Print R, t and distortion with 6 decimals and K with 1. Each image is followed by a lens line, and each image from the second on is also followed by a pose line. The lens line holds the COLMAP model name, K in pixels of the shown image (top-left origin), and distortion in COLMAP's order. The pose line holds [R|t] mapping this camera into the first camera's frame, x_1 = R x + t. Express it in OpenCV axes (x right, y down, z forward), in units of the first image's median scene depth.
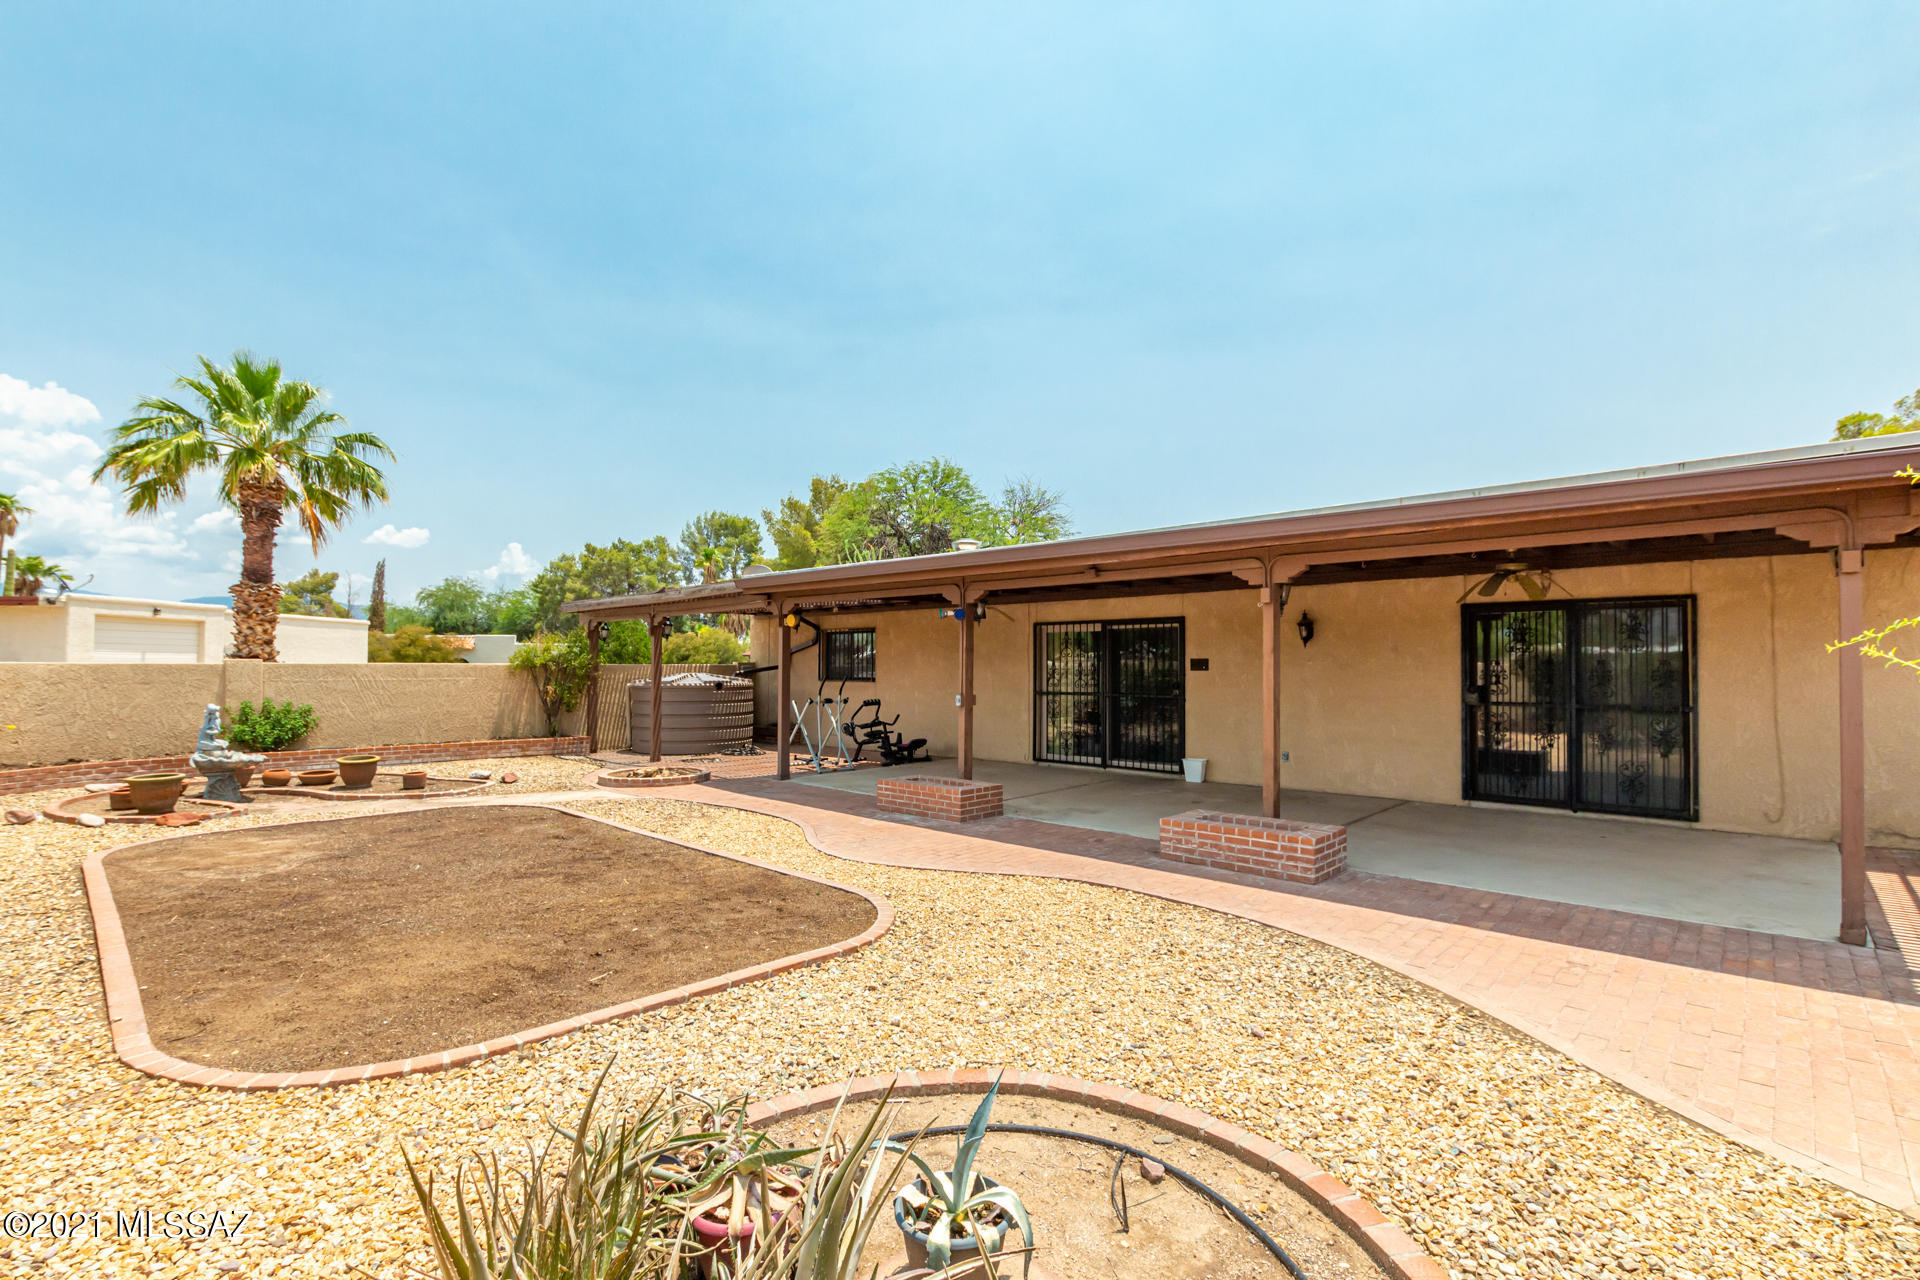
lens RADIAL K [[880.9, 0, 957.7], [0, 880.9, 644.7], [0, 0, 1]] dist [-0.002806, -0.000114]
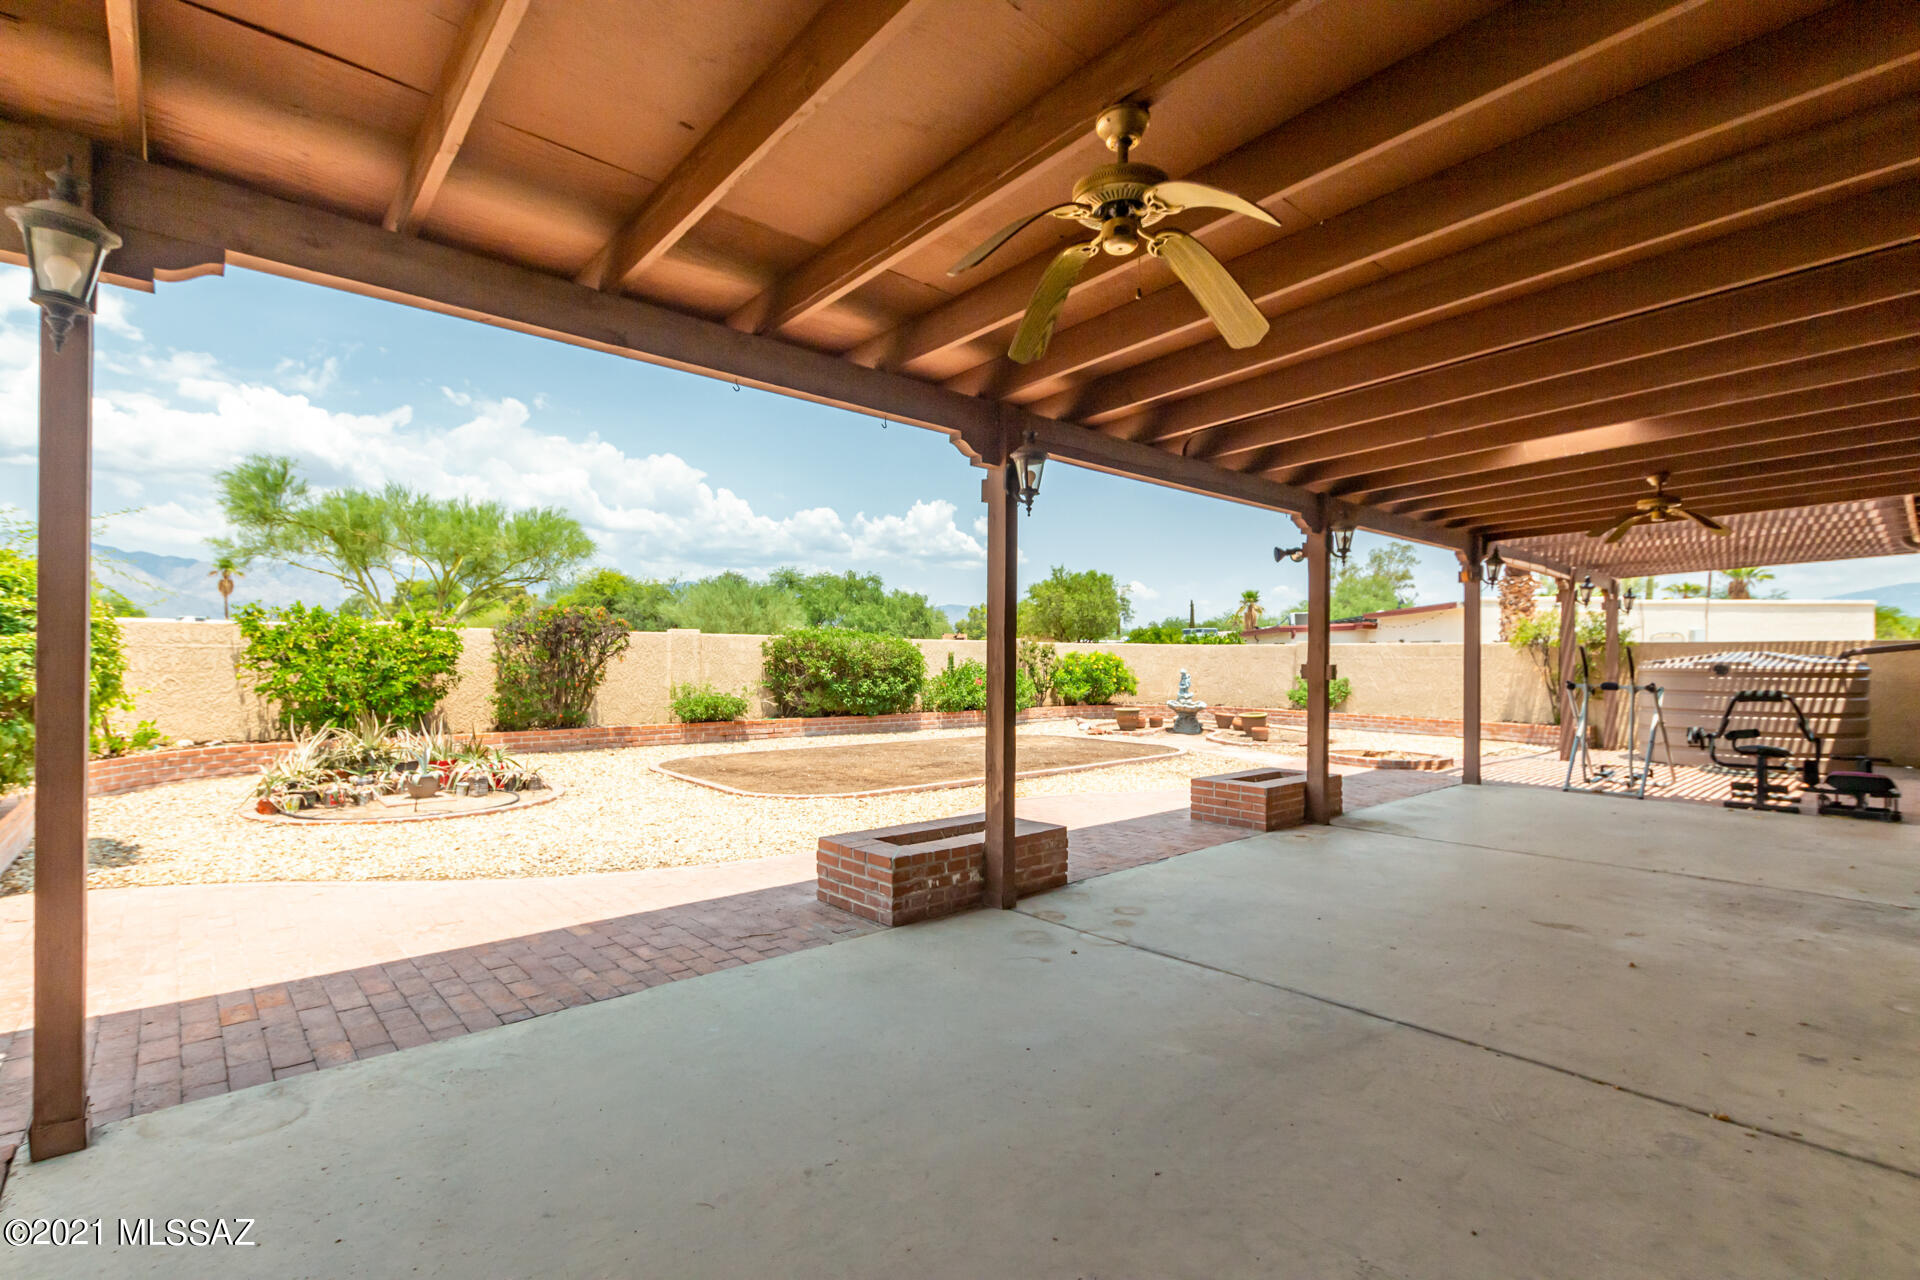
lens RADIAL K [[880.9, 0, 968.8], [0, 880.9, 652.0], [0, 0, 1]] dist [-0.002806, -0.000114]
pose [[-0.094061, -0.008375, -0.995531, 0.524163], [0.016691, 0.999811, -0.009988, 0.034030], [0.995427, -0.017556, -0.093903, 0.556466]]
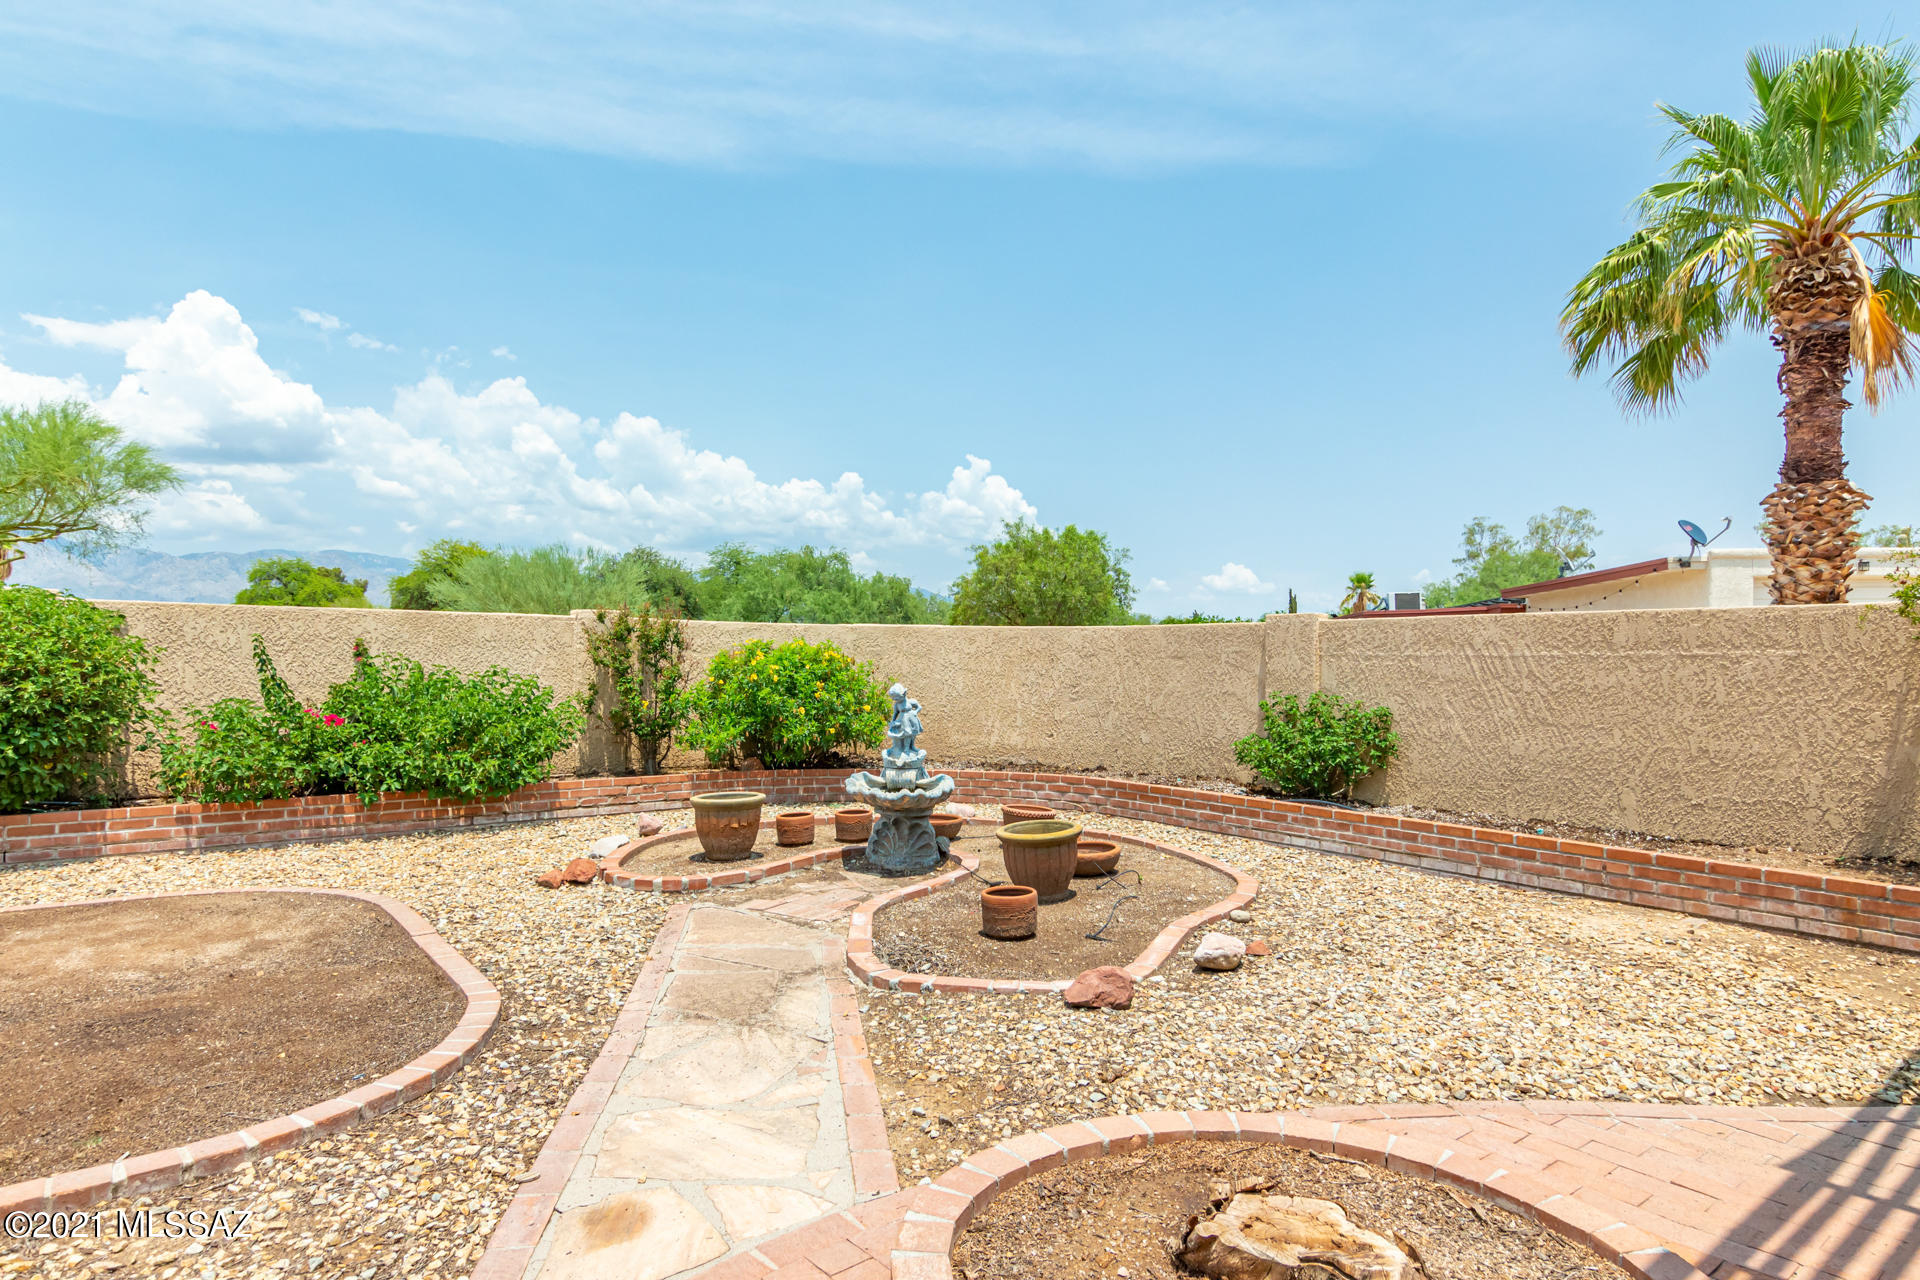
lens RADIAL K [[1059.0, 0, 991.7], [0, 1059.0, 641.9], [0, 0, 1]] dist [0.013191, -0.001562]
pose [[-0.141807, -0.023457, -0.989616, -0.145166], [0.014915, 0.999555, -0.025830, 0.042859], [0.989782, -0.018423, -0.141394, 0.830494]]
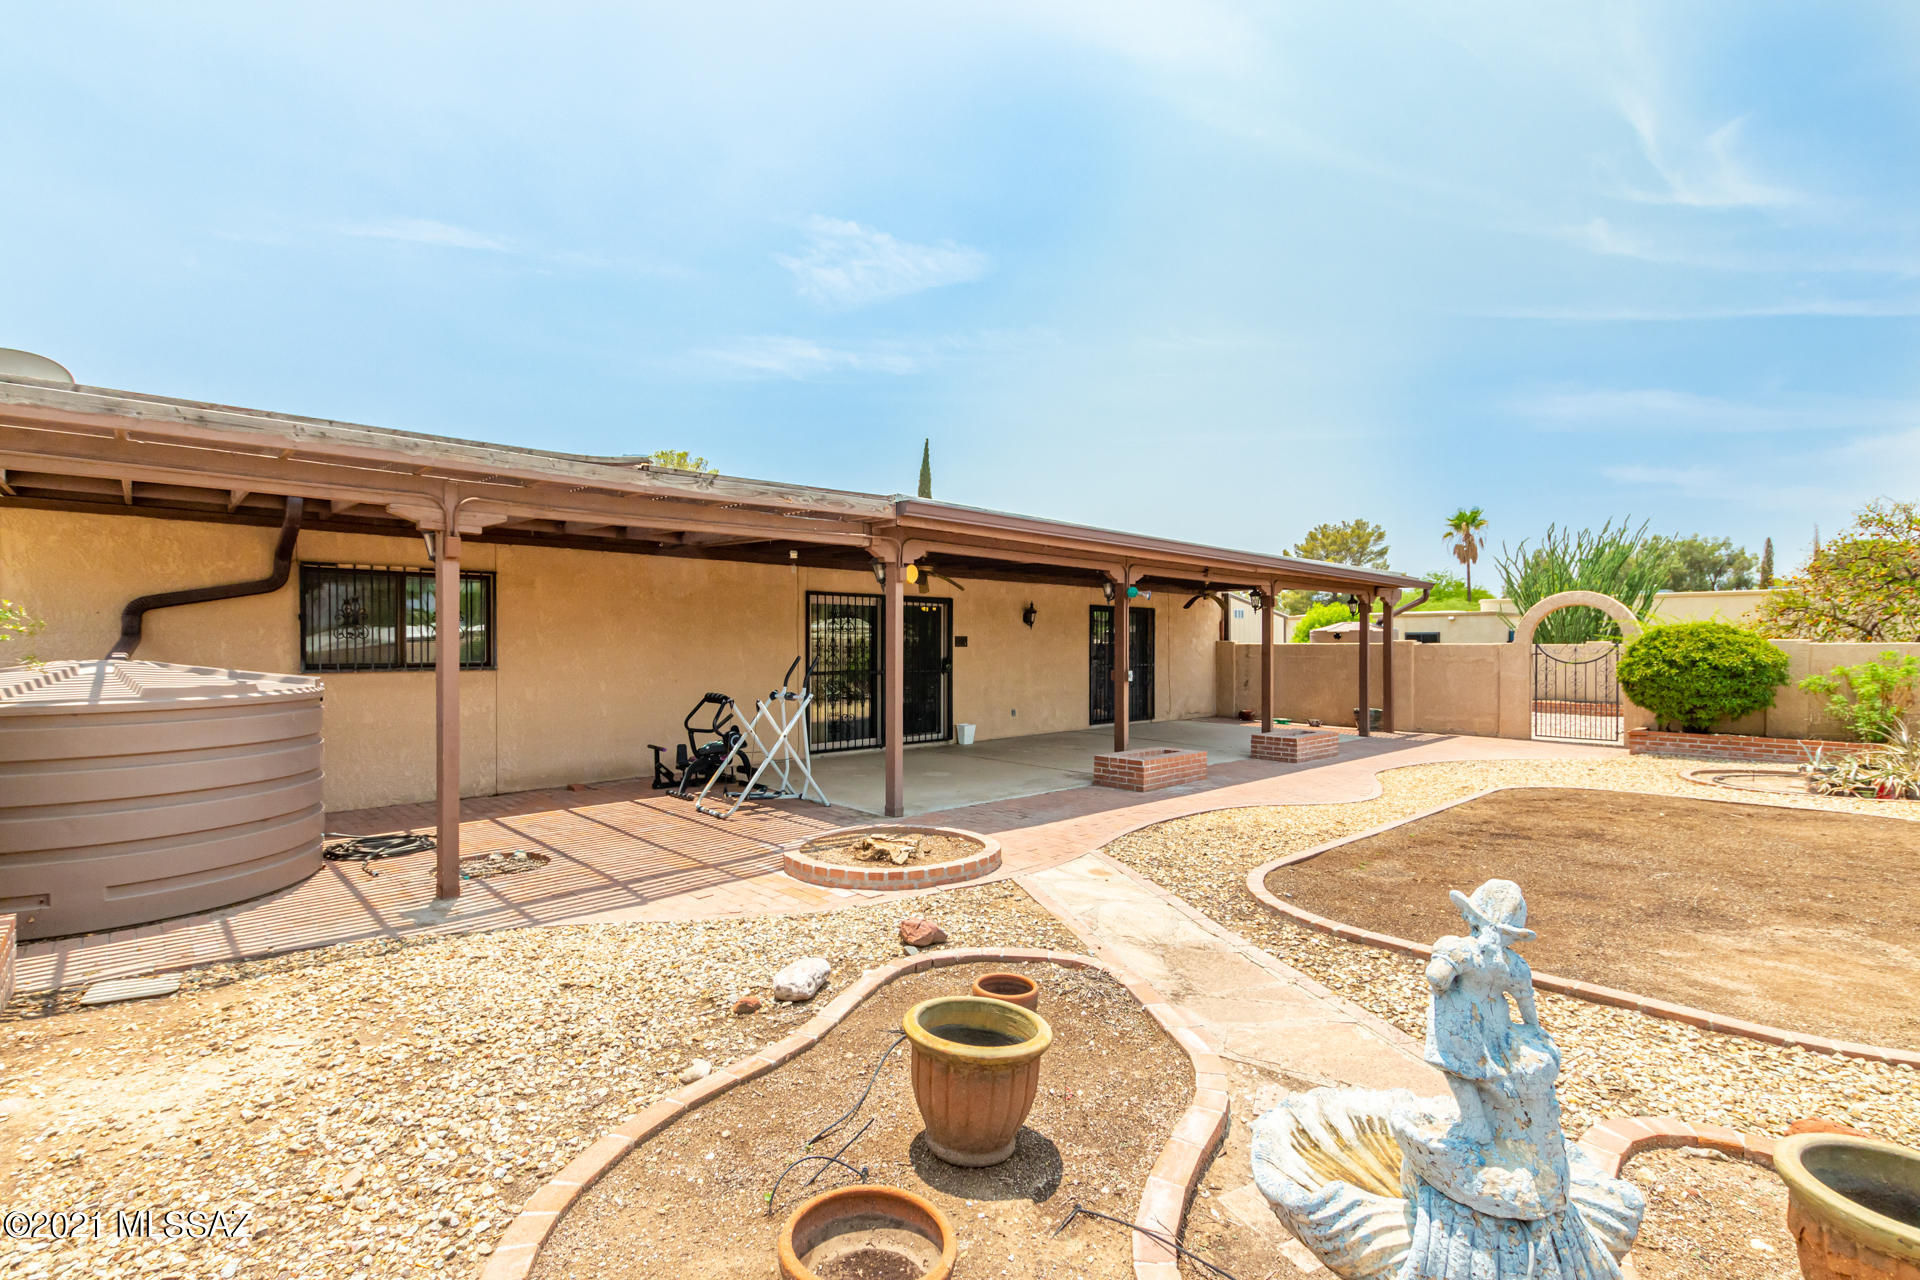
lens RADIAL K [[880.9, 0, 956.6], [0, 880.9, 645.2], [0, 0, 1]] dist [-0.002806, -0.000114]
pose [[0.080740, -0.002388, 0.996732, -0.726599], [-0.024308, 0.999695, 0.004365, 0.019262], [-0.996439, -0.024581, 0.080658, 0.783401]]
